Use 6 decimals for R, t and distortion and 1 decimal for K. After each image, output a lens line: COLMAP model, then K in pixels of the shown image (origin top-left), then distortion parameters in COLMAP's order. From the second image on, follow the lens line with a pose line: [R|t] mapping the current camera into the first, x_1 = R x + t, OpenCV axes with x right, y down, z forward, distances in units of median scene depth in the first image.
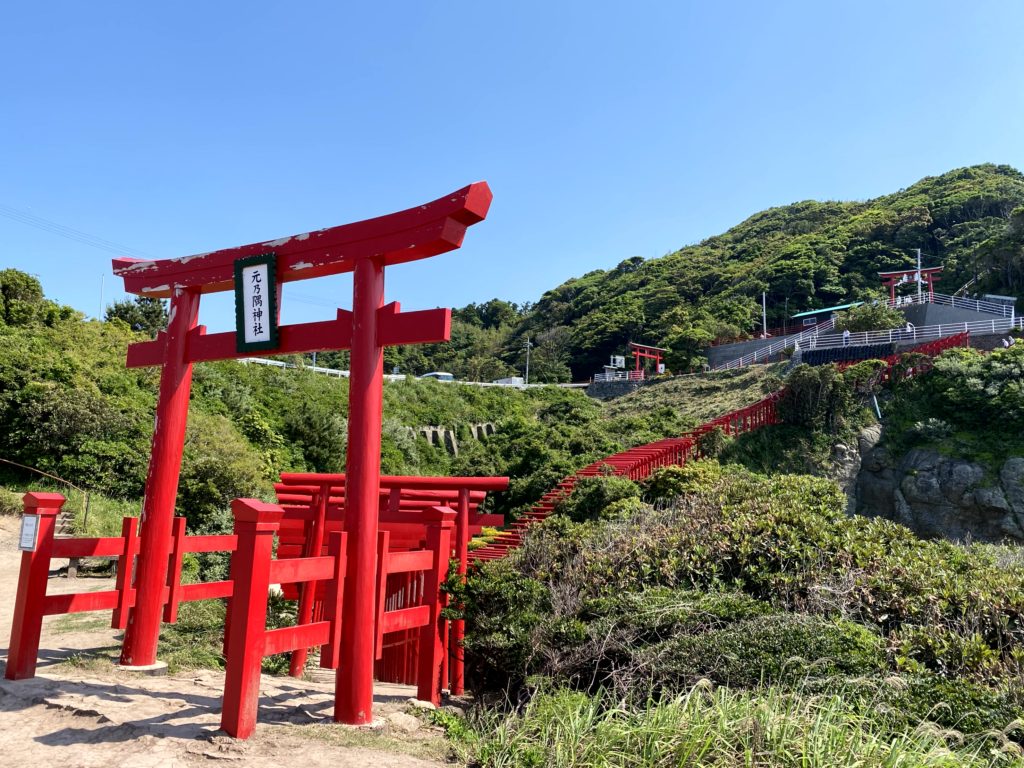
lens RADIAL K [[777.2, 0, 512.0], [0, 777.2, 384.0], [0, 0, 1]] dist [0.060567, -0.103259]
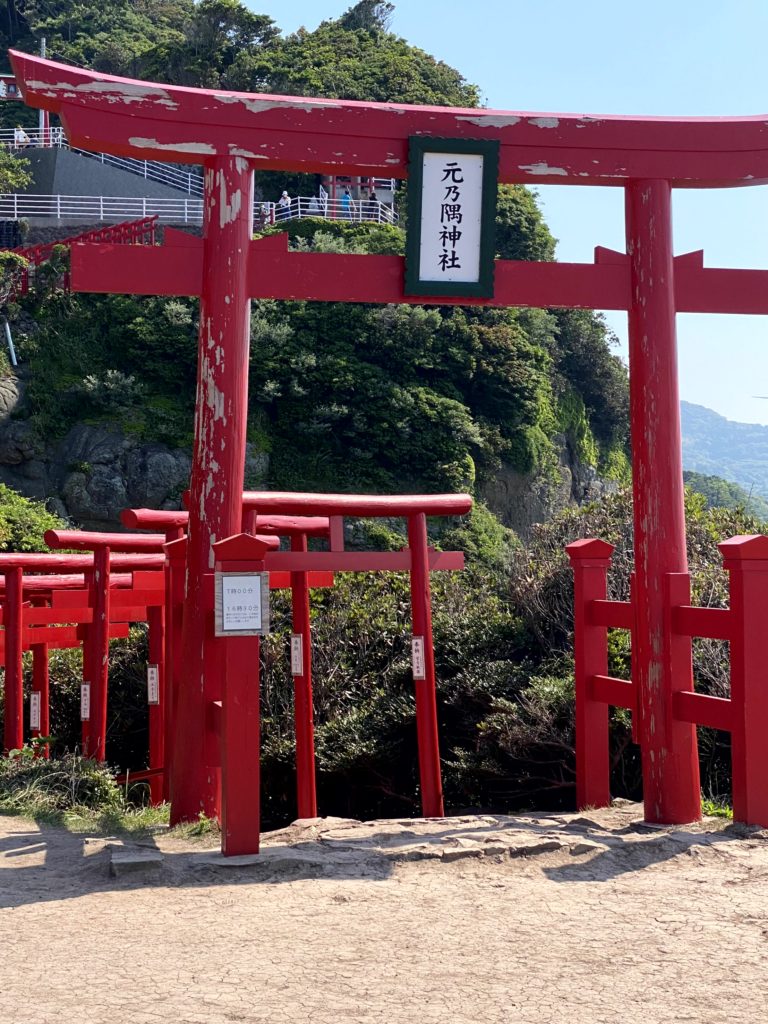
lens RADIAL K [[1680.3, 0, 384.0], [0, 1680.3, 512.0], [0, 0, 1]] dist [0.145662, 0.102794]
pose [[0.703138, -0.026420, 0.710563, -0.126809], [-0.073526, 0.991251, 0.109614, -0.001519], [-0.707242, -0.129319, 0.695043, 0.008669]]
